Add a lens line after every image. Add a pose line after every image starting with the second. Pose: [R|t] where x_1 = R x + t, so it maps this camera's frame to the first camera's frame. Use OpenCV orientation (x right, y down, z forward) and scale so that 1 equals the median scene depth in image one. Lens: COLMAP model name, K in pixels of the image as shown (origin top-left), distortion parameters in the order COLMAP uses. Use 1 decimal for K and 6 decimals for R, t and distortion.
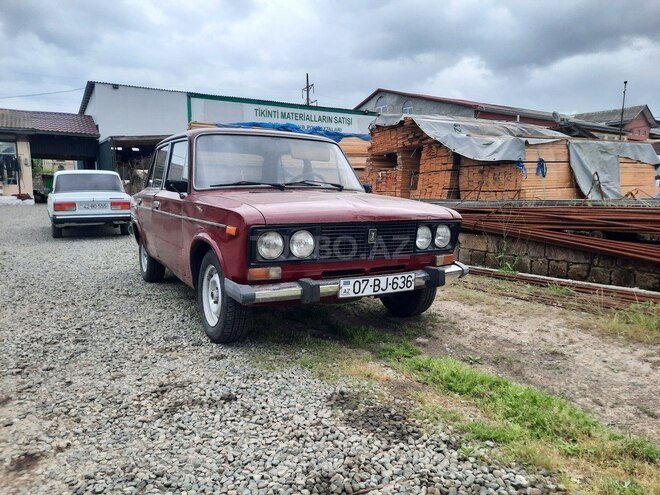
lens RADIAL K [[477.5, 0, 330.0], [0, 477.5, 247.5], [0, 0, 1]] dist [0.060407, -0.057440]
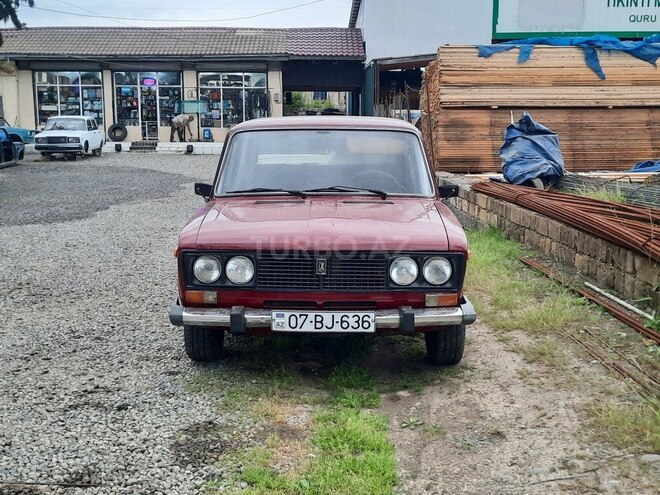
lens RADIAL K [[778.1, 0, 327.2], [0, 778.1, 246.9], [0, 0, 1]] dist [0.060338, -0.041943]
pose [[0.860028, 0.075640, -0.504609, 0.845748], [-0.055870, 0.996965, 0.054221, -0.142353], [0.507178, -0.018439, 0.861644, -0.248353]]
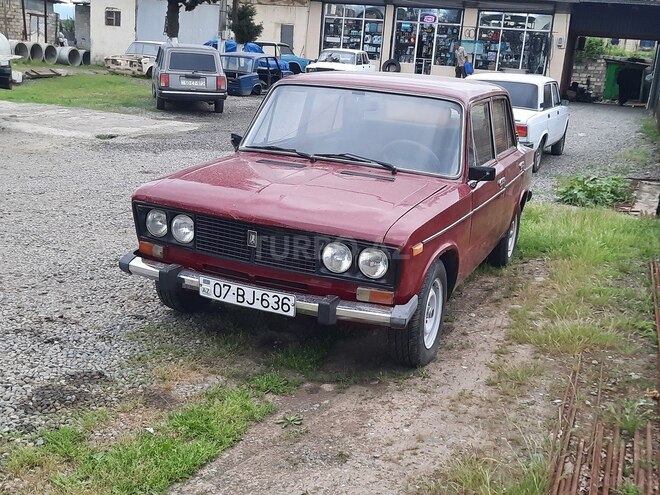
lens RADIAL K [[774.0, 0, 324.6], [0, 774.0, 248.4], [0, 0, 1]] dist [0.066779, -0.083816]
pose [[0.597094, 0.237942, -0.766069, 1.242991], [-0.164222, 0.971027, 0.173603, -0.270762], [0.785181, 0.022148, 0.618870, 0.261263]]
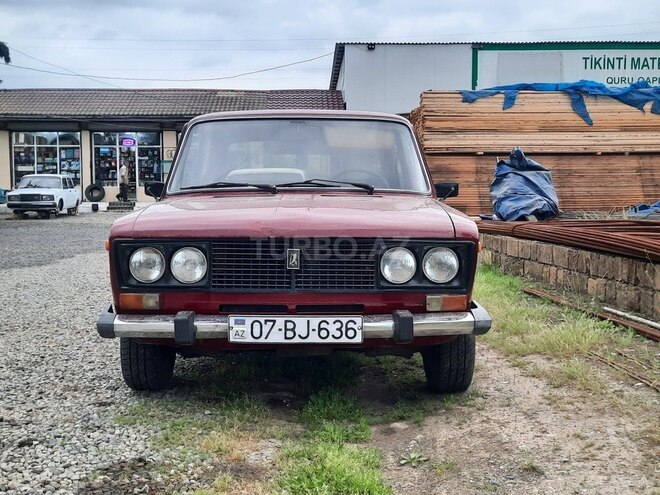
lens RADIAL K [[774.0, 0, 324.6], [0, 774.0, 248.4], [0, 0, 1]] dist [0.066779, -0.083816]
pose [[0.869943, 0.028421, -0.492333, 0.698411], [-0.051542, 0.998110, -0.033456, -0.003544], [0.490452, 0.054480, 0.869764, 0.042640]]
